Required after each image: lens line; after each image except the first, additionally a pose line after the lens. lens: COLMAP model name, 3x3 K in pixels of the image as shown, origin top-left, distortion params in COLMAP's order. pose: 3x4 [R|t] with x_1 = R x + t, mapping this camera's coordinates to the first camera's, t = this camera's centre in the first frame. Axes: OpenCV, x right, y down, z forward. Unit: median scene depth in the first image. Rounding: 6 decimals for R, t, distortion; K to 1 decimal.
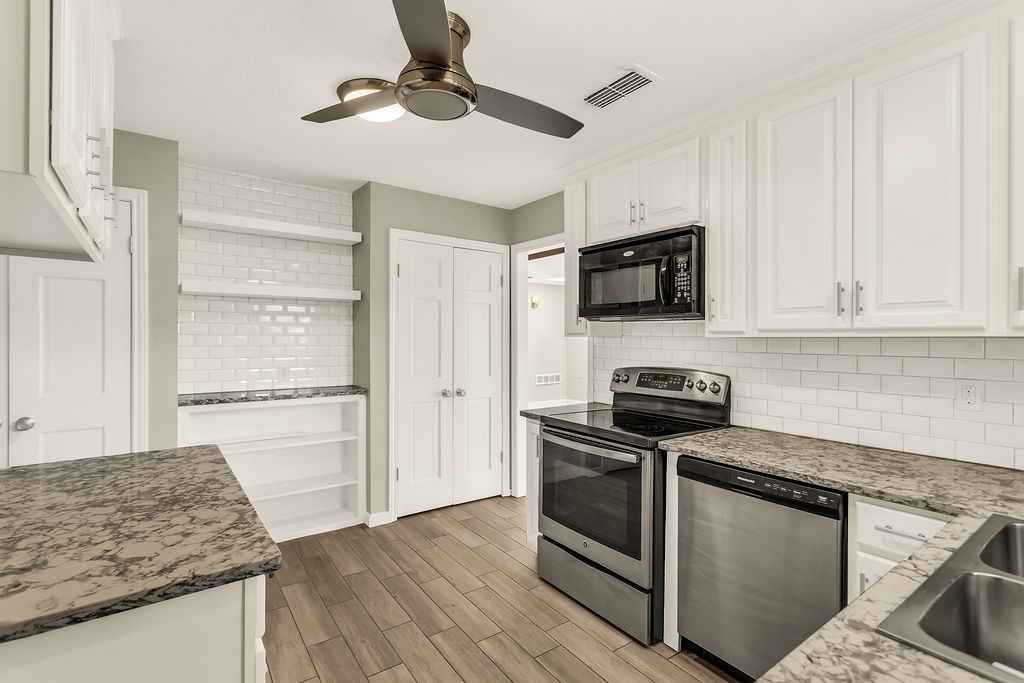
lens RADIAL K [[467.0, 0, 515.3], [0, 467.0, 338.2], [0, 0, 1]] dist [0.000720, 0.000236]
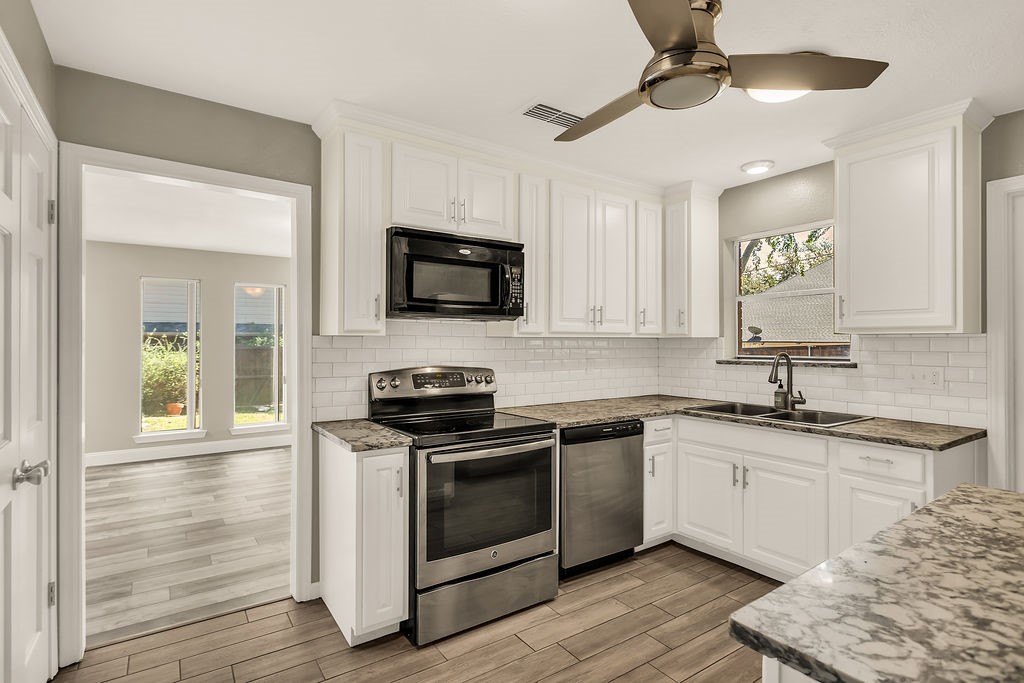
lens RADIAL K [[502.2, 0, 475.8], [0, 502.2, 339.4], [0, 0, 1]] dist [0.000456, -0.000429]
pose [[0.063954, 0.000327, 0.997953, -1.484871], [-0.002444, 0.999997, -0.000171, 0.008025], [-0.997950, -0.002428, 0.063955, 1.657600]]
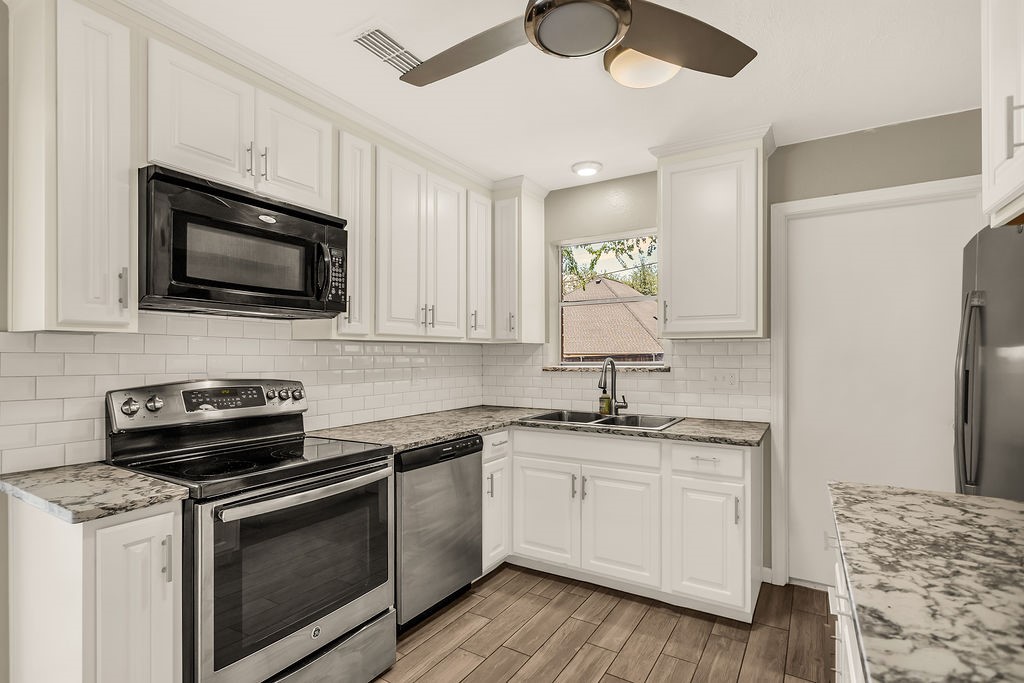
lens RADIAL K [[514.4, 0, 484.8], [0, 514.4, 354.9], [0, 0, 1]] dist [-0.001419, 0.000389]
pose [[-0.356274, -0.003805, 0.934374, -1.113642], [-0.001905, 0.999993, 0.003346, 0.042587], [-0.934380, -0.000588, -0.356279, 1.767727]]
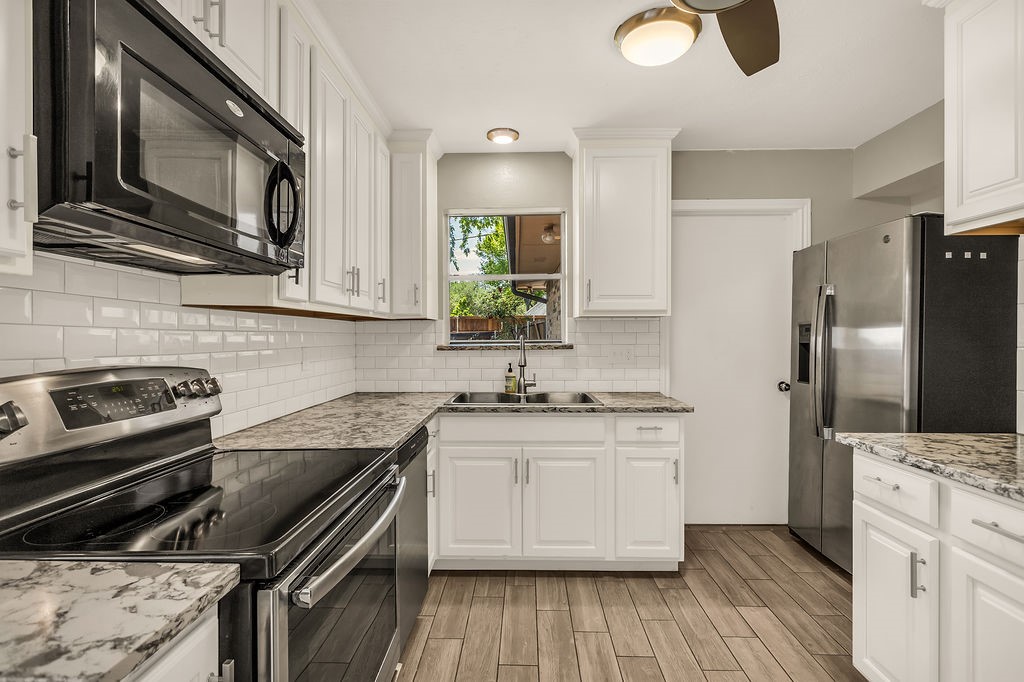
lens RADIAL K [[515.1, 0, 508.1], [0, 515.1, 338.9], [0, 0, 1]] dist [-0.002227, -0.000084]
pose [[-0.794925, -0.005521, 0.606682, -0.482504], [-0.002246, 0.999979, 0.006157, 0.064374], [-0.606703, 0.003532, -0.794921, 2.247251]]
